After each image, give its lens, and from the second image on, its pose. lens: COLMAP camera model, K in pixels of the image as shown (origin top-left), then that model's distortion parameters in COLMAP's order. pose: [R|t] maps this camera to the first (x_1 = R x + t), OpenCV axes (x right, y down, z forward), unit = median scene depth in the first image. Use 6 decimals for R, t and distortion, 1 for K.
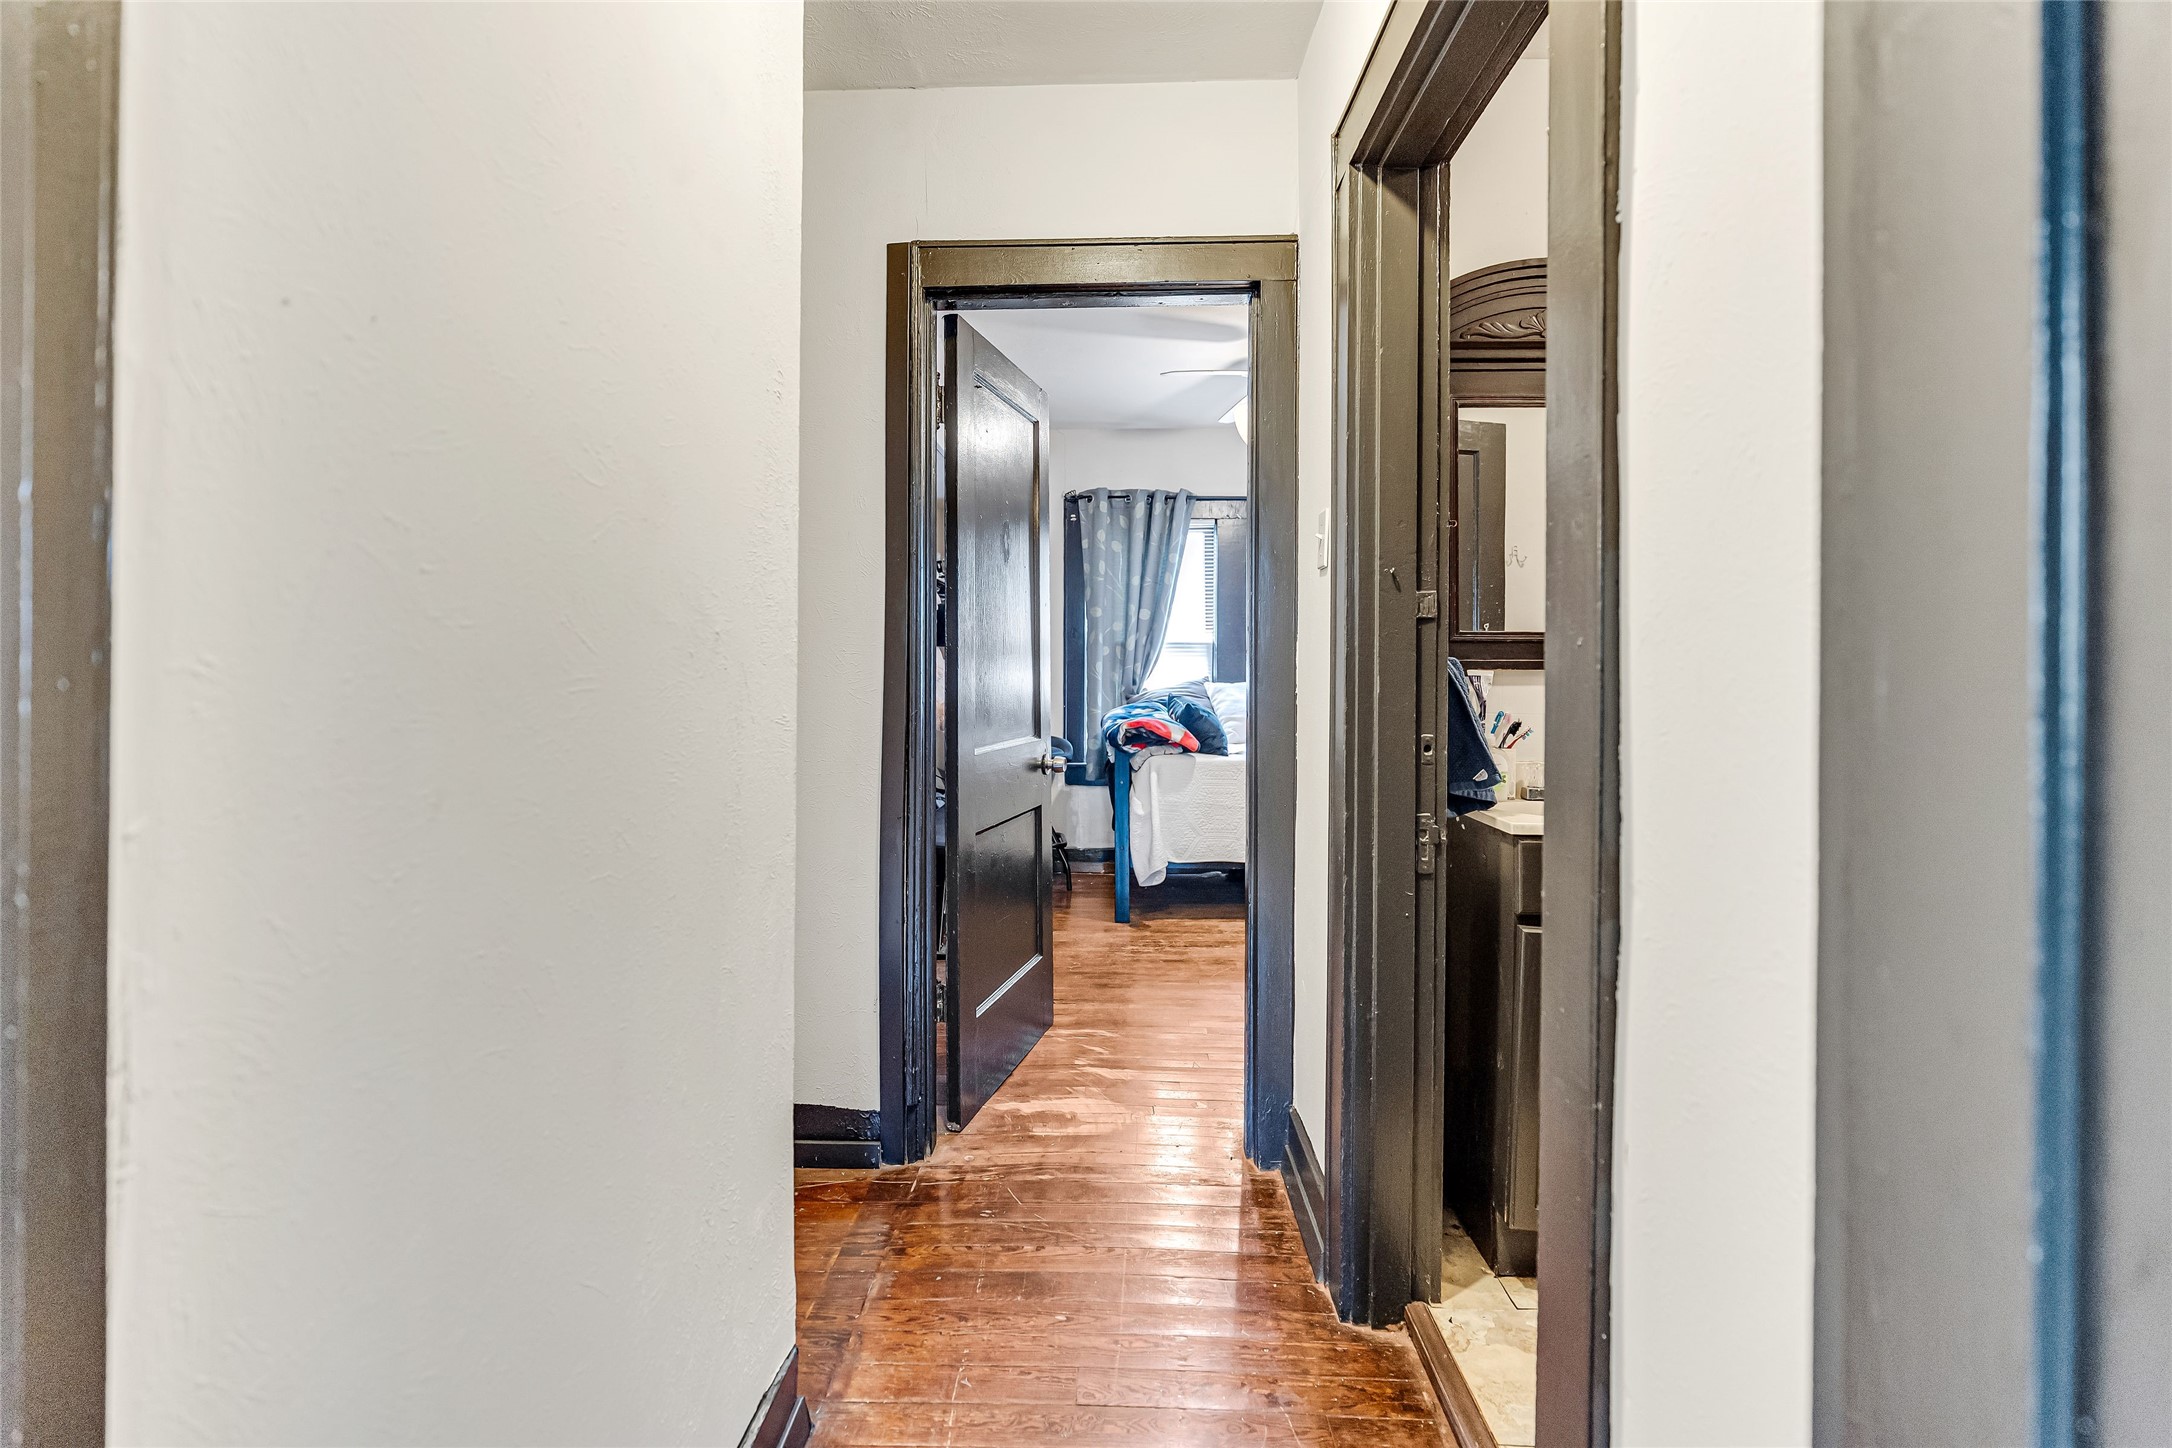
lens RADIAL K [[994.6, 0, 1082.4], [0, 994.6, 664.1], [0, 0, 1]] dist [-0.014909, 0.000257]
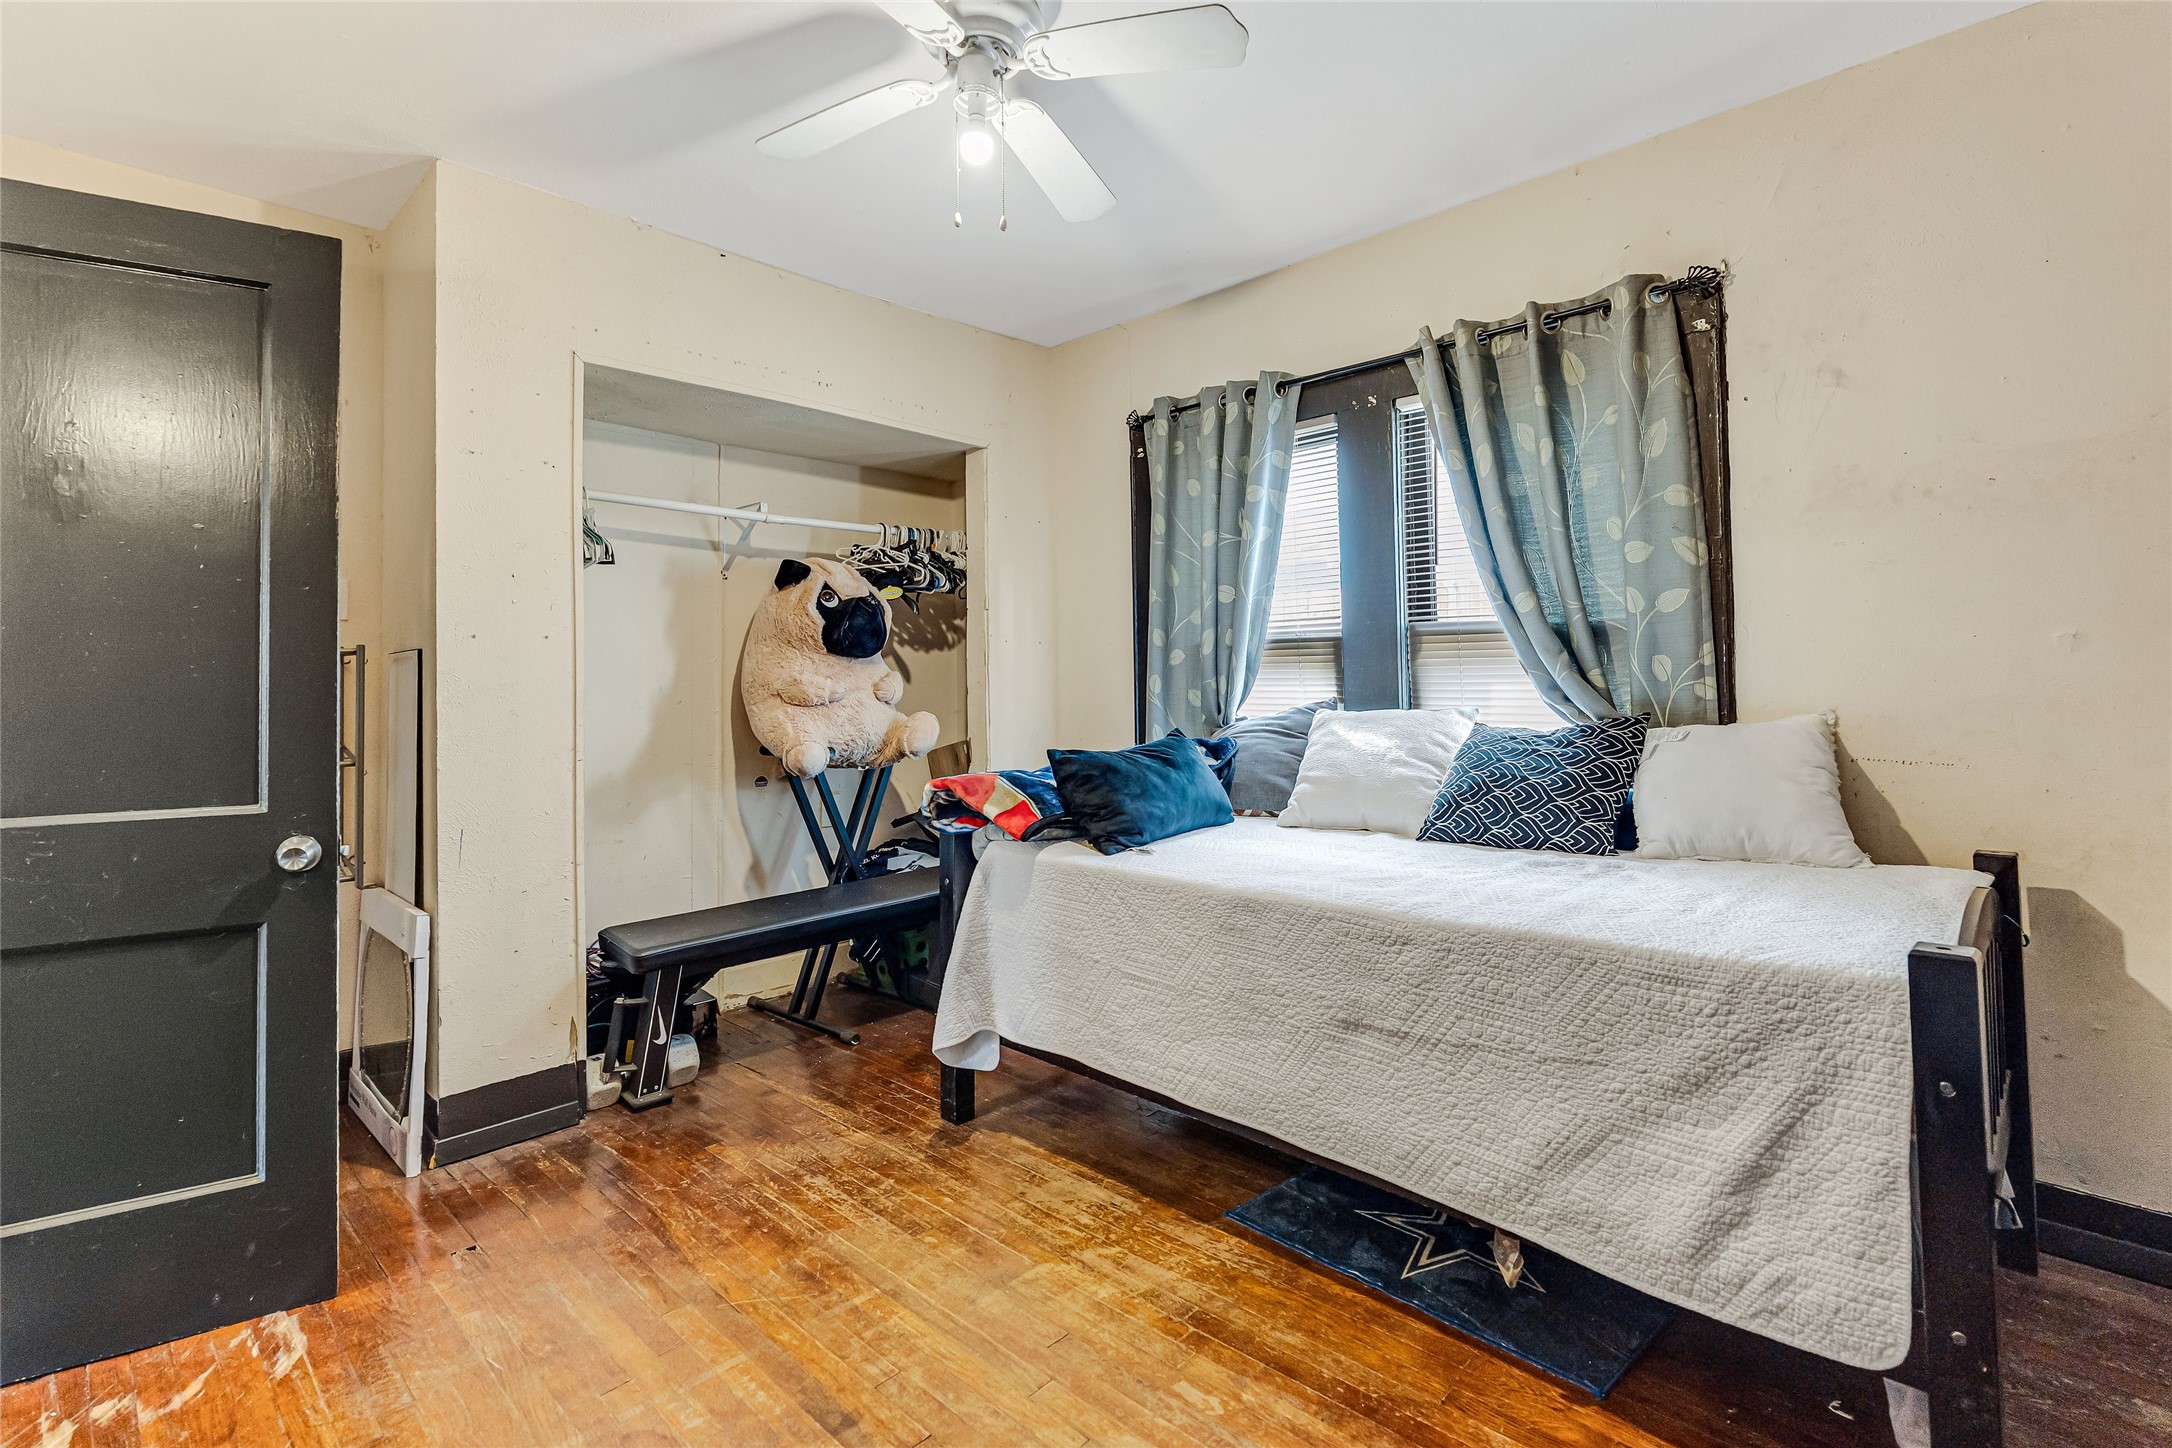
lens RADIAL K [[994.6, 0, 1082.4], [0, 994.6, 664.1], [0, 0, 1]] dist [-0.014909, 0.000257]
pose [[0.744914, -0.015184, -0.666987, 0.400159], [0.005886, 0.999852, -0.016188, 0.000931], [0.667134, 0.008133, 0.744893, 0.500456]]
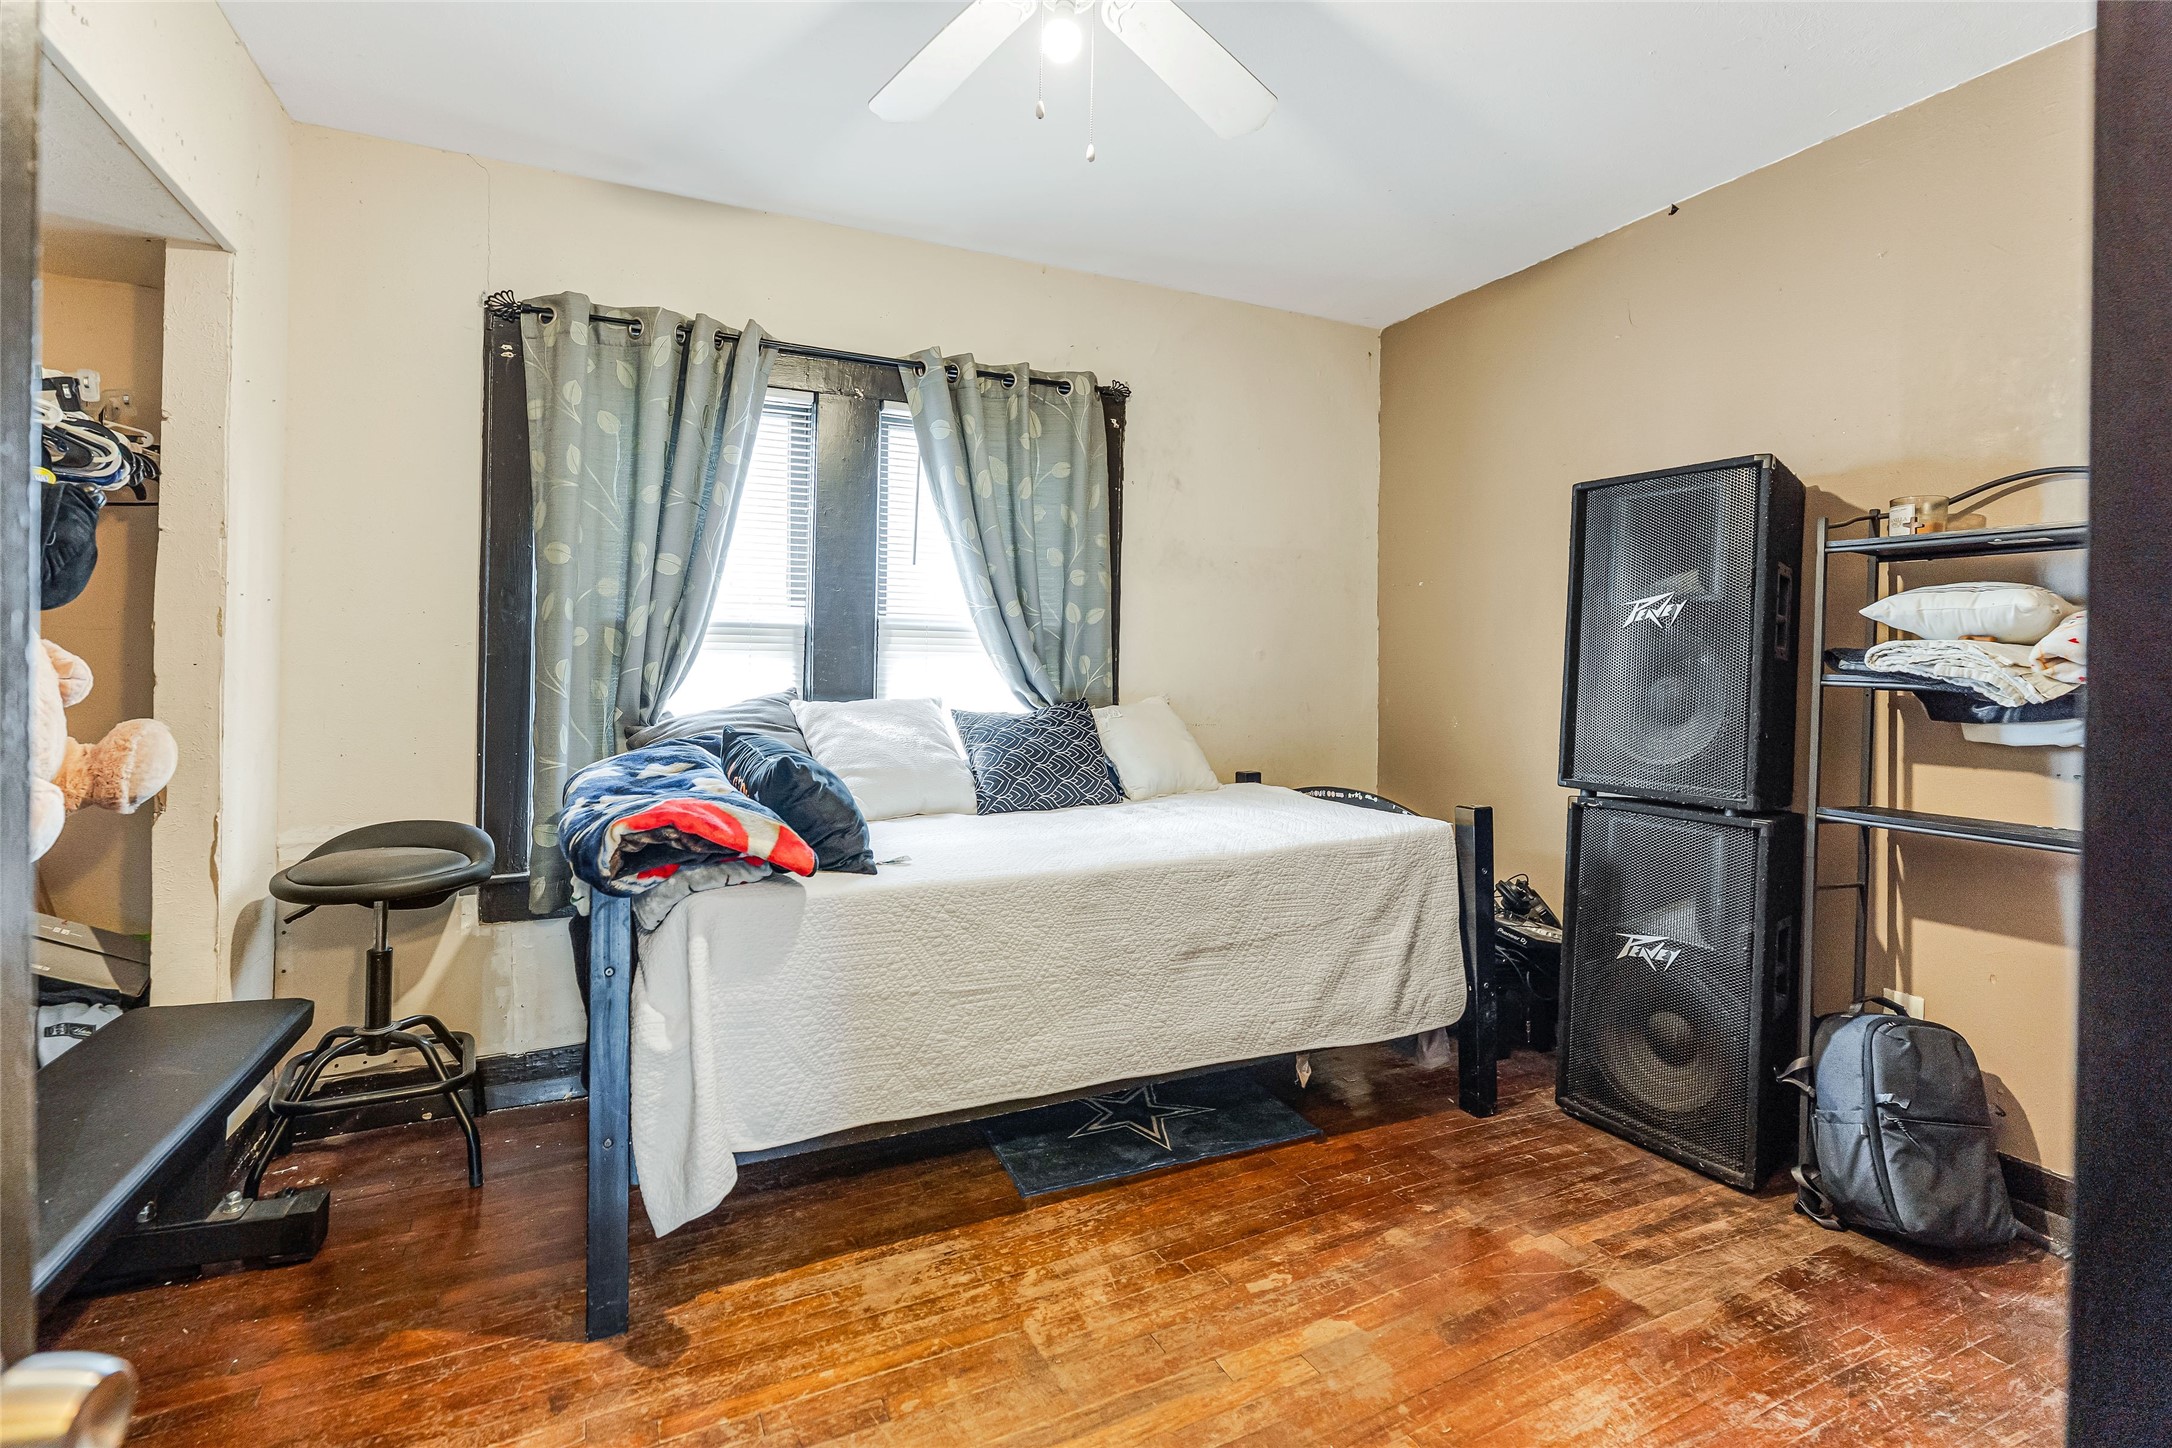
lens RADIAL K [[978.5, 0, 1088.5], [0, 978.5, 668.5], [0, 0, 1]] dist [-0.012001, 0.000382]
pose [[0.884712, 0.010774, 0.466014, 0.021445], [-0.010865, 0.999938, -0.002490, 0.000709], [-0.466012, -0.002861, 0.884774, 0.472673]]
